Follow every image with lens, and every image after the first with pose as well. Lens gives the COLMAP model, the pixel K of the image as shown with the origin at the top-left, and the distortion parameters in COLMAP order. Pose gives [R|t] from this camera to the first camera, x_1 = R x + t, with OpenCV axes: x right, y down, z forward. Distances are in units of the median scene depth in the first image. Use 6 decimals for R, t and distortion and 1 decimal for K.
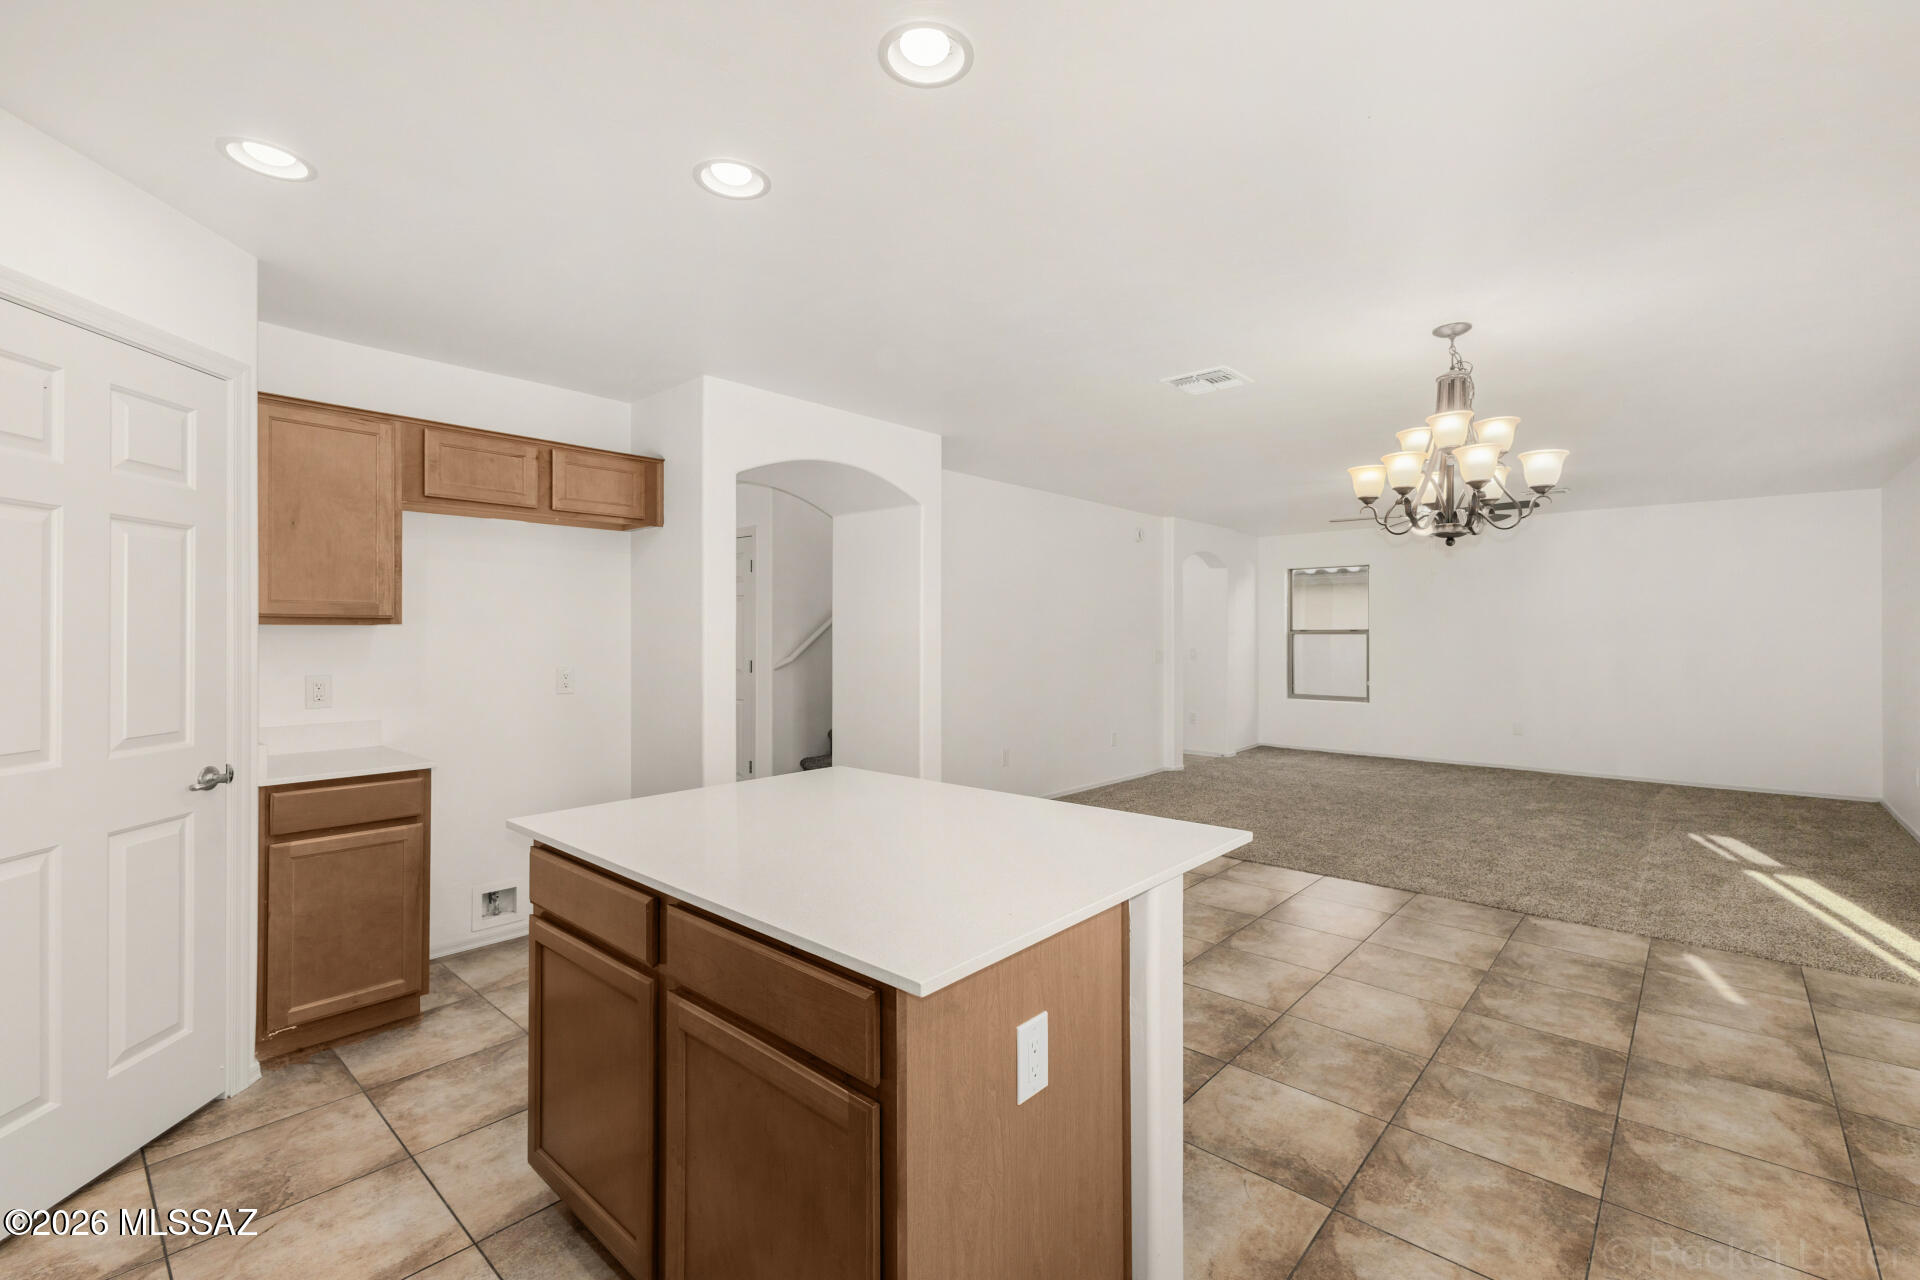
lens RADIAL K [[829.6, 0, 954.5], [0, 829.6, 639.4], [0, 0, 1]] dist [0.014744, 0.000105]
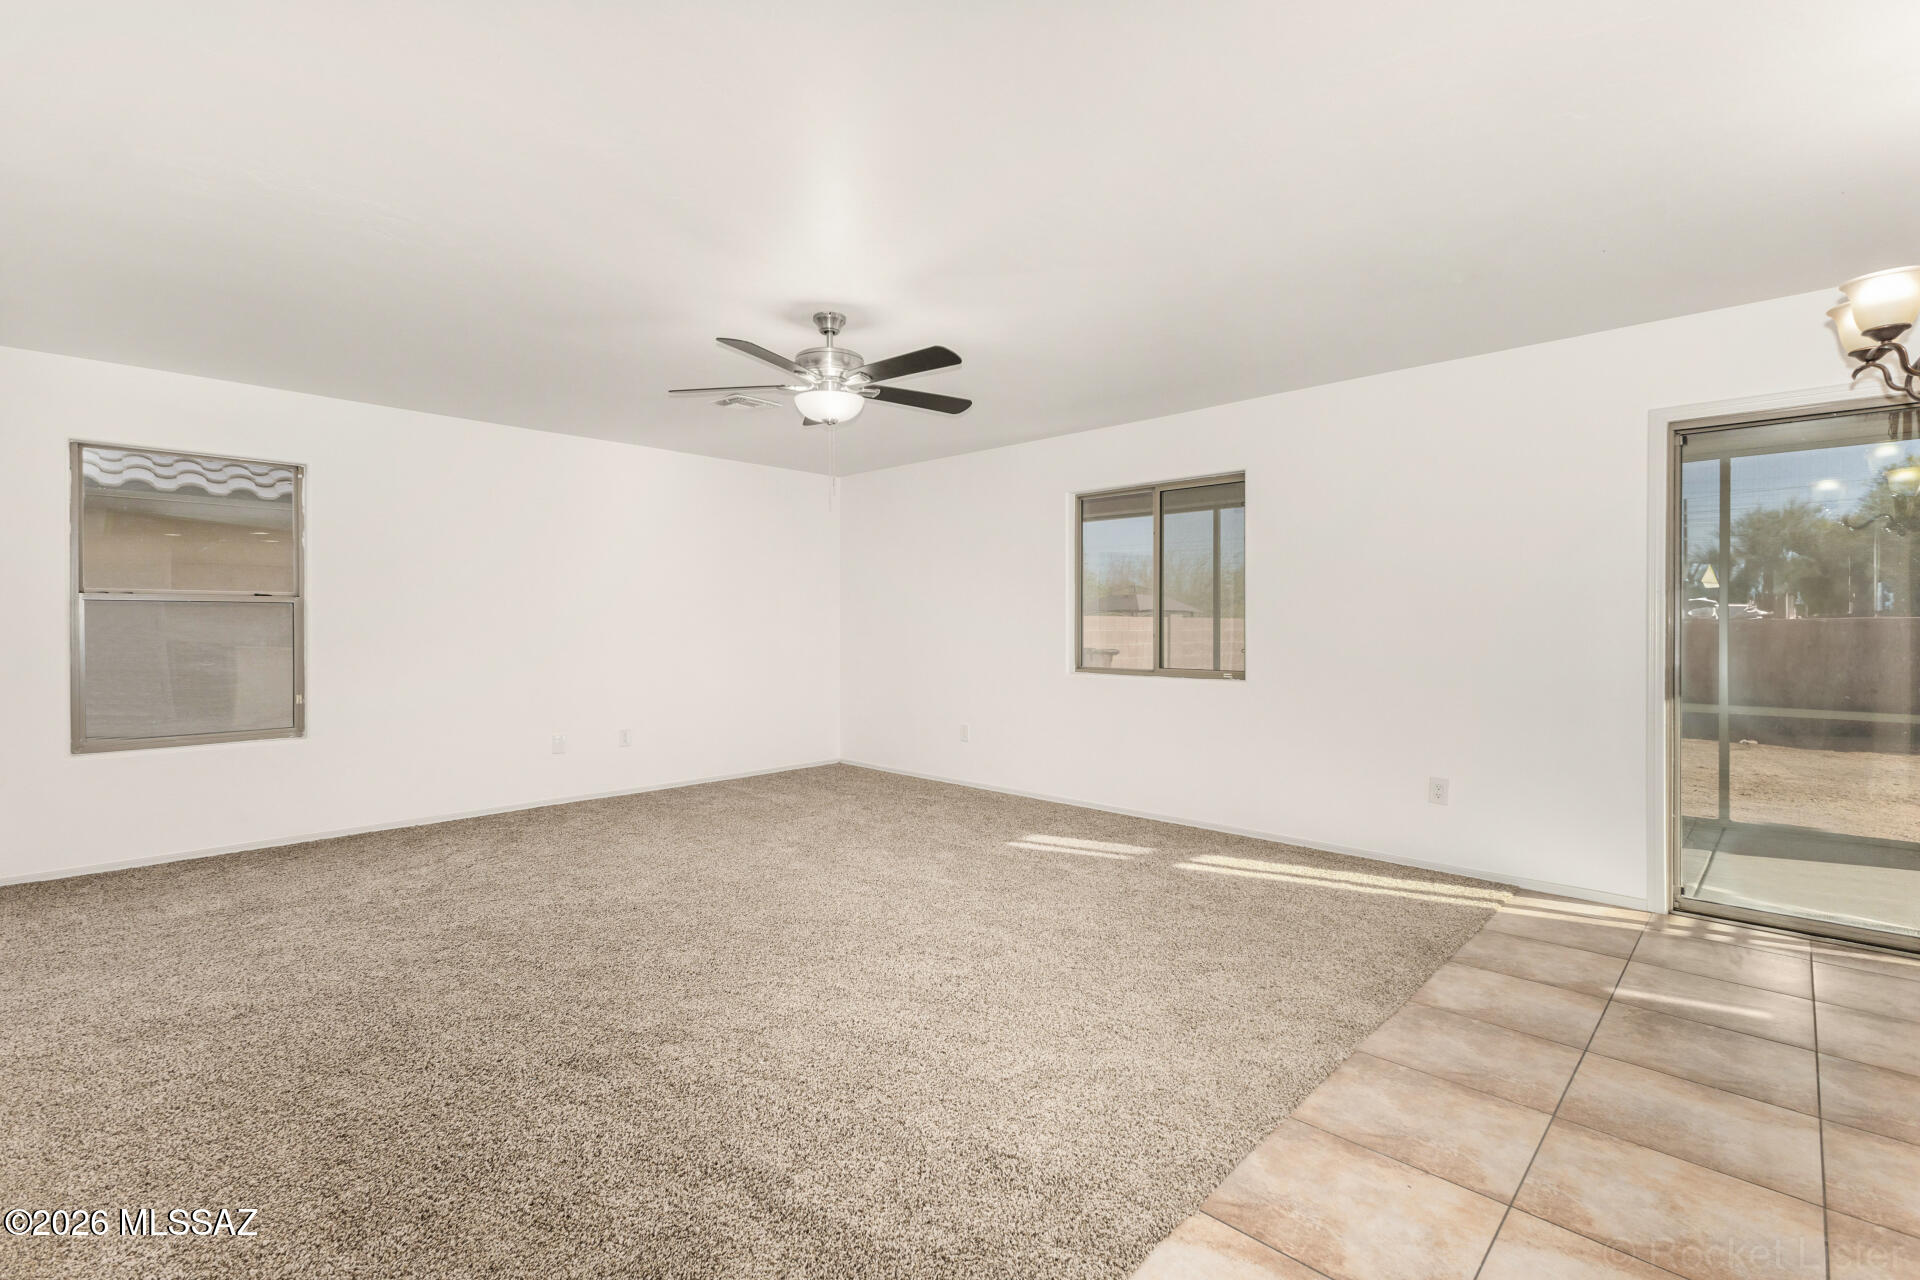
lens RADIAL K [[845.9, 0, 942.3], [0, 845.9, 635.1], [0, 0, 1]] dist [0.026783, -0.009884]
pose [[0.041545, -0.014687, 0.999029, -0.022268], [0.005928, 0.999878, 0.014453, 0.023763], [-0.999119, 0.005322, 0.041627, 1.563943]]
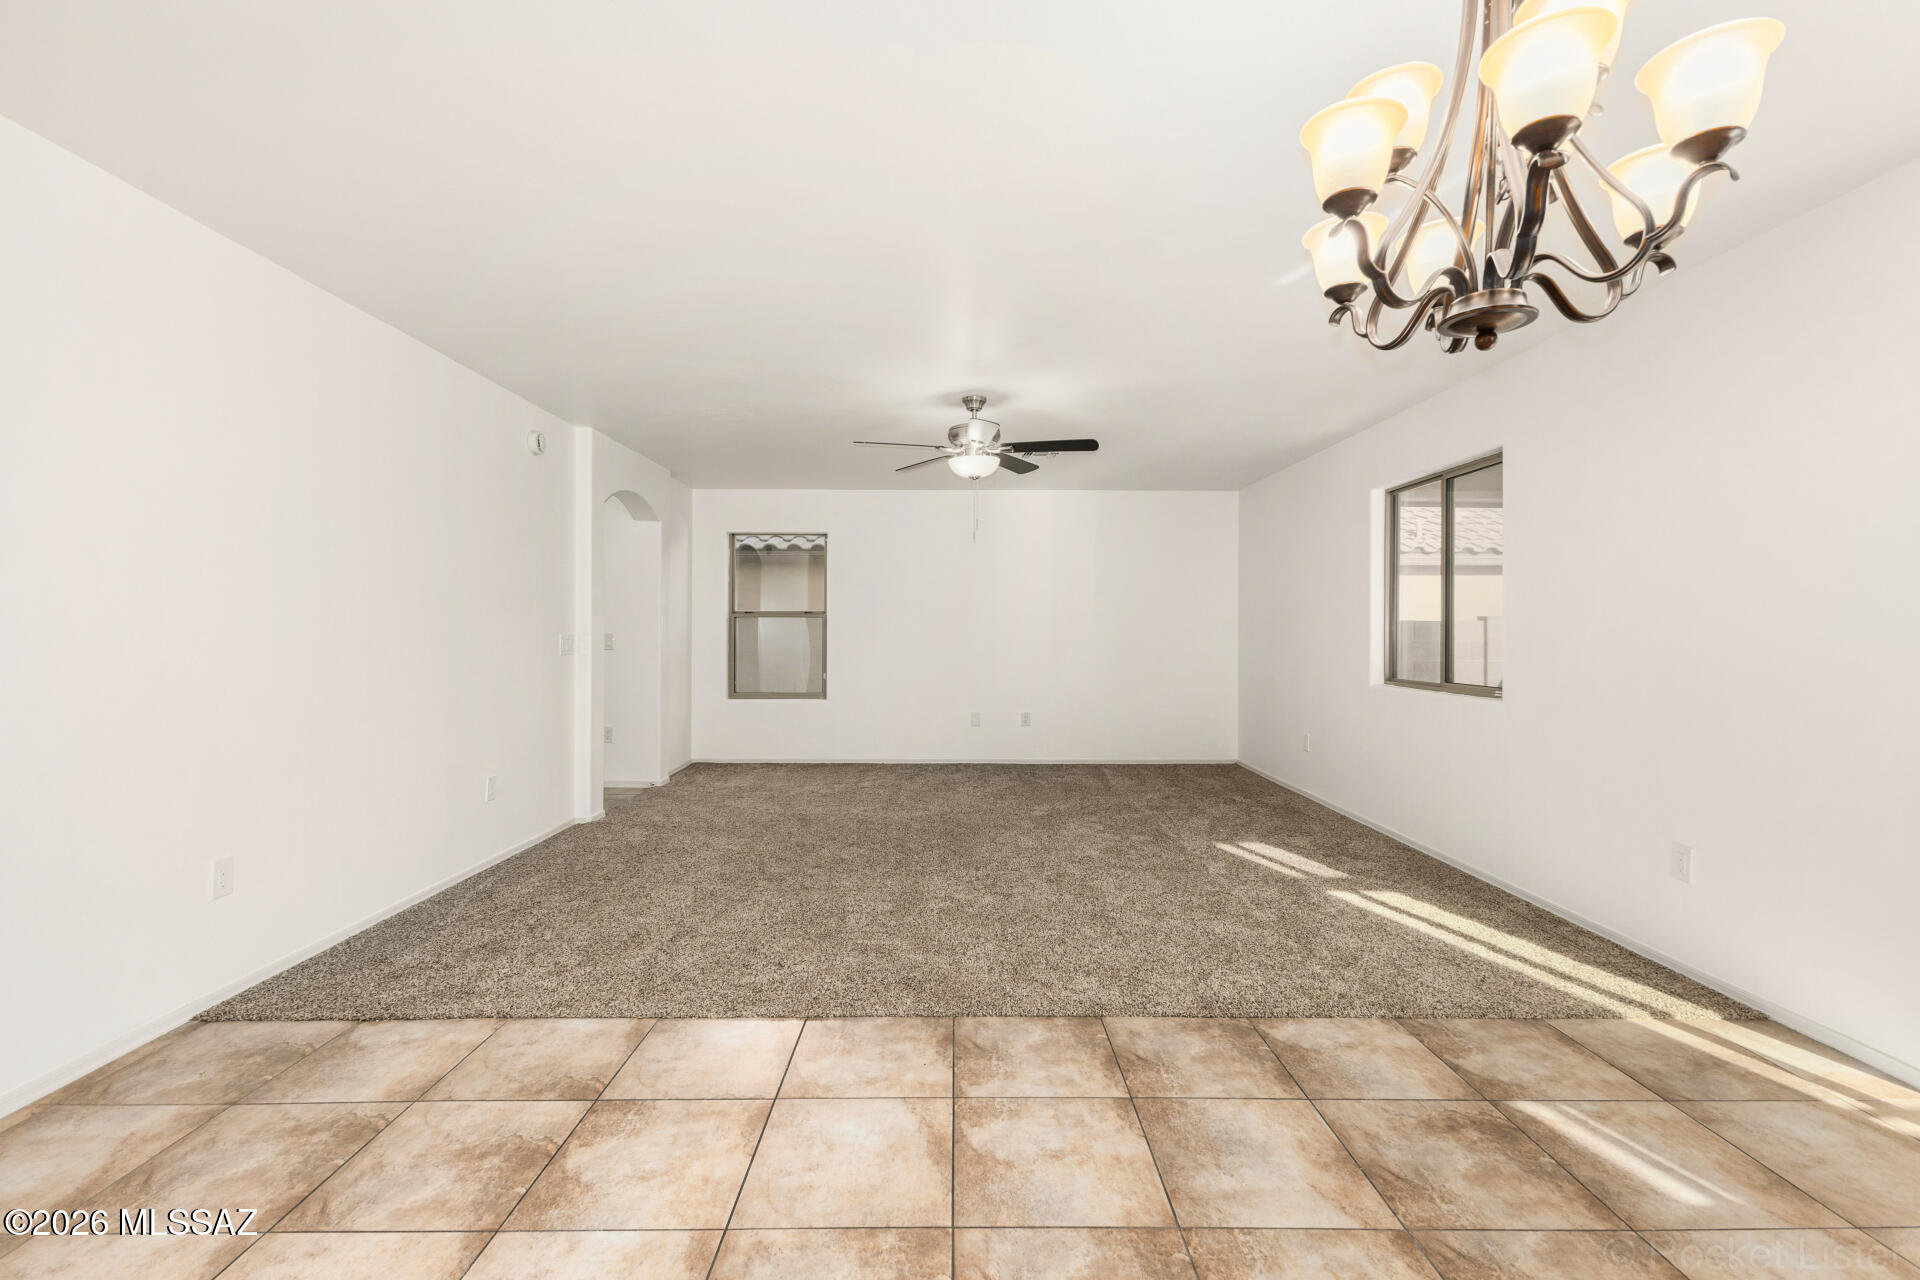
lens RADIAL K [[841.4, 0, 967.0], [0, 841.4, 601.1], [0, 0, 1]] dist [0.011131, 0.000119]
pose [[0.735825, 0.030395, 0.676489, 0.083582], [-0.002061, 0.999088, -0.042648, 0.039847], [-0.677168, 0.029987, 0.735217, 0.763322]]
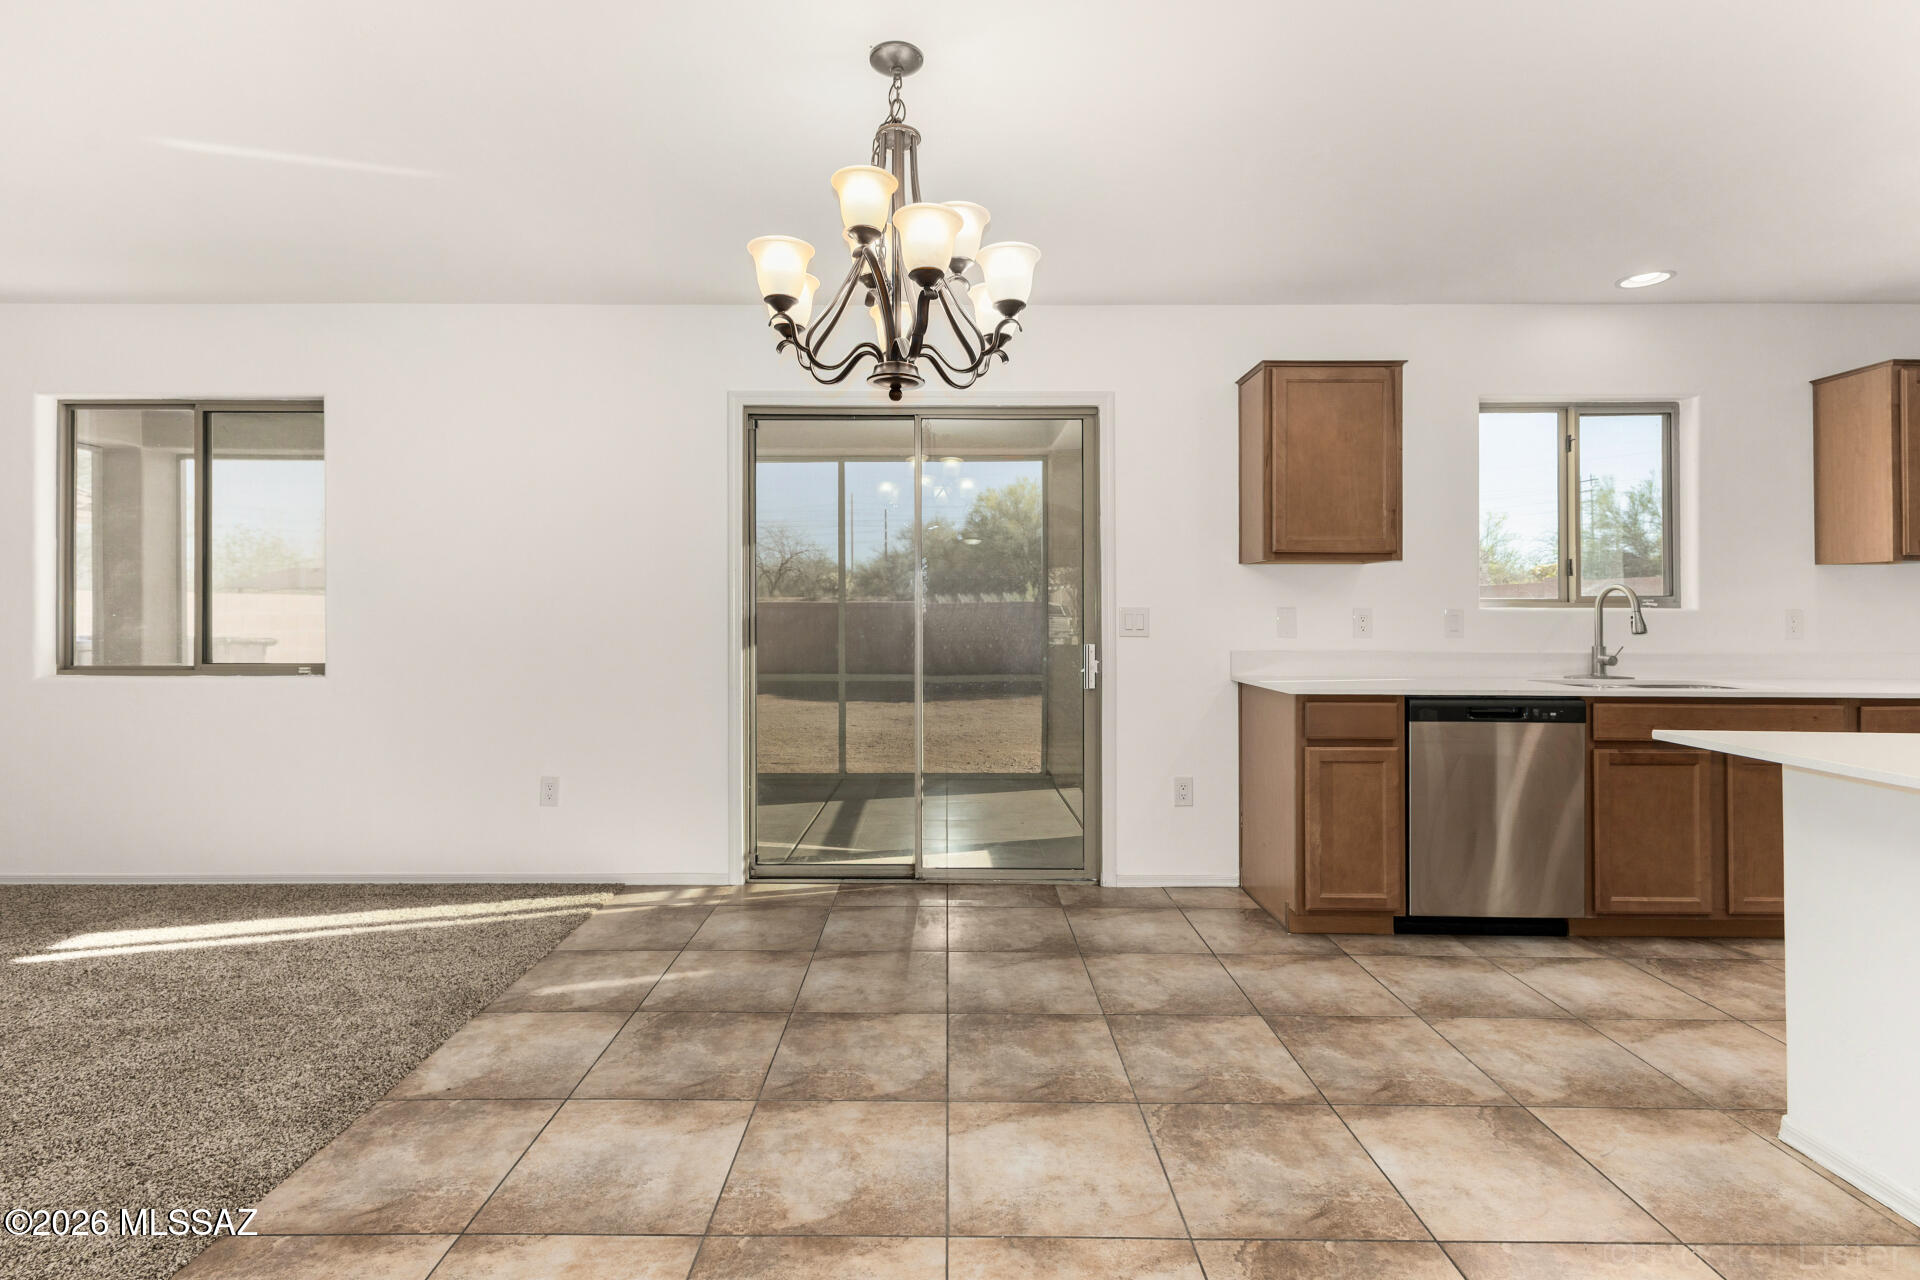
lens RADIAL K [[862.8, 0, 956.2], [0, 862.8, 630.9], [0, 0, 1]] dist [0.007806, -0.000077]
pose [[-0.667179, -0.022510, 0.744558, 0.076175], [0.002742, 0.999462, 0.032673, 0.032889], [-0.744893, 0.023840, -0.666758, 1.257076]]
